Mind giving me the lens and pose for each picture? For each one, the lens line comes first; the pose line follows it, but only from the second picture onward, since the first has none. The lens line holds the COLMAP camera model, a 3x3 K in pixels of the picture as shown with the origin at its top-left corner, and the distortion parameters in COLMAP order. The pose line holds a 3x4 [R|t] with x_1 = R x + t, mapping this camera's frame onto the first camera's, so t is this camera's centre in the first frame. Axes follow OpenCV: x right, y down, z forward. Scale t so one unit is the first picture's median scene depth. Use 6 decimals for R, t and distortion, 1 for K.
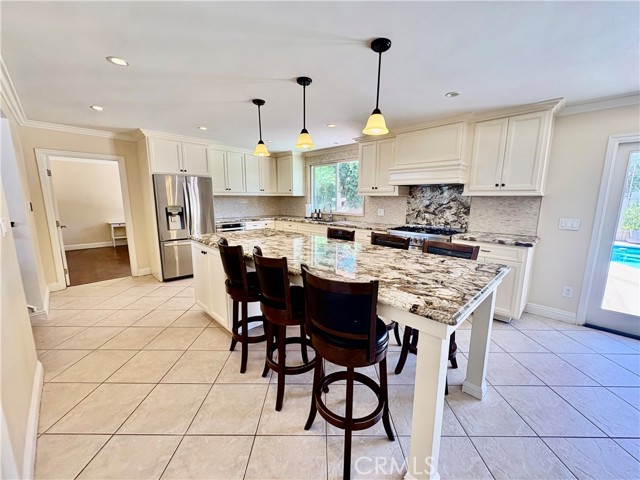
lens RADIAL K [[255.2, 0, 321.1], [0, 255.2, 236.4], [0, 0, 1]] dist [-0.000317, -0.000195]
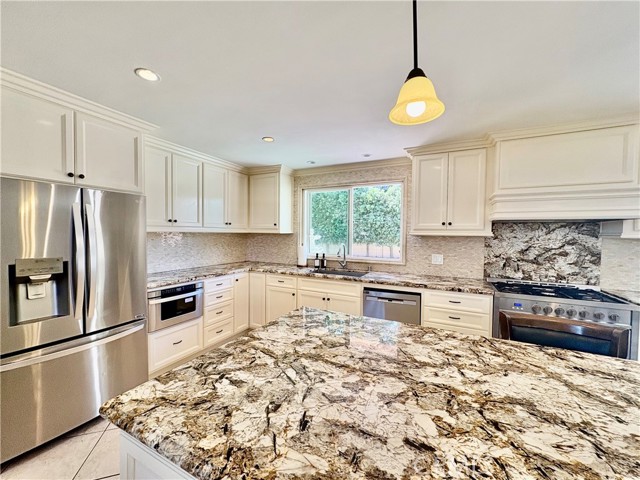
lens RADIAL K [[255.2, 0, 321.2], [0, 255.2, 240.5], [0, 0, 1]] dist [-0.000317, -0.000195]
pose [[0.950297, -0.001506, 0.311342, -0.291331], [0.039036, 0.992674, -0.114346, -0.086683], [-0.308889, 0.120817, 0.943393, 0.501212]]
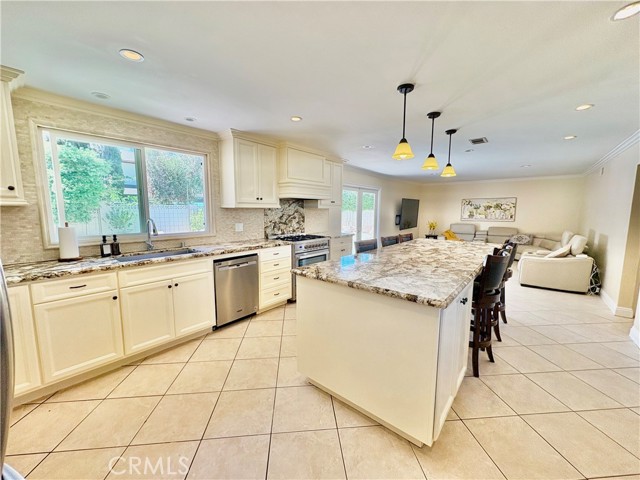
lens RADIAL K [[255.2, 0, 319.9], [0, 255.2, 241.7], [0, 0, 1]] dist [-0.000317, -0.000195]
pose [[-0.088486, -0.135728, 0.986787, -0.670939], [0.138430, 0.979383, 0.147123, -0.147769], [-0.986411, 0.149620, -0.067873, 0.885300]]
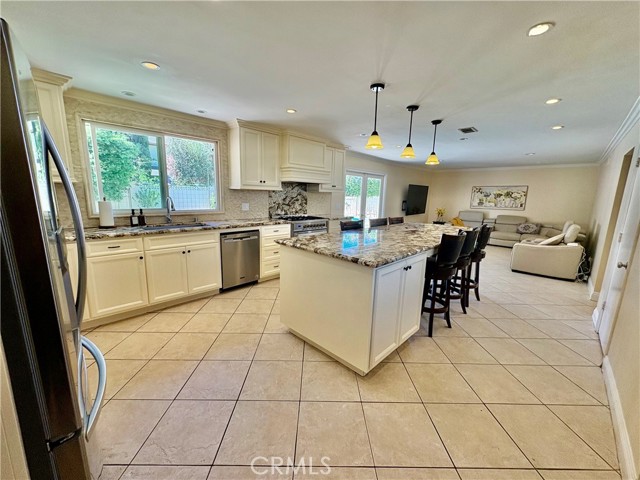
lens RADIAL K [[255.2, 0, 320.2], [0, 255.2, 241.9], [0, 0, 1]] dist [-0.000317, -0.000195]
pose [[-0.010655, -0.195401, 0.980666, -0.785270], [0.117258, 0.973711, 0.195289, -0.132133], [-0.993044, 0.117072, 0.012538, 0.802798]]
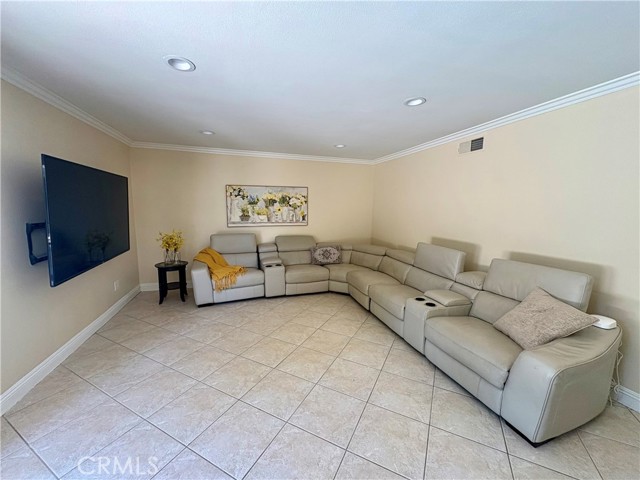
lens RADIAL K [[255.2, 0, 320.4], [0, 255.2, 239.3], [0, 0, 1]] dist [-0.000317, -0.000195]
pose [[-0.887388, -0.082596, 0.453565, 0.517744], [0.040690, 0.965949, 0.255512, -0.053504], [-0.459225, 0.245194, -0.853811, 0.306881]]
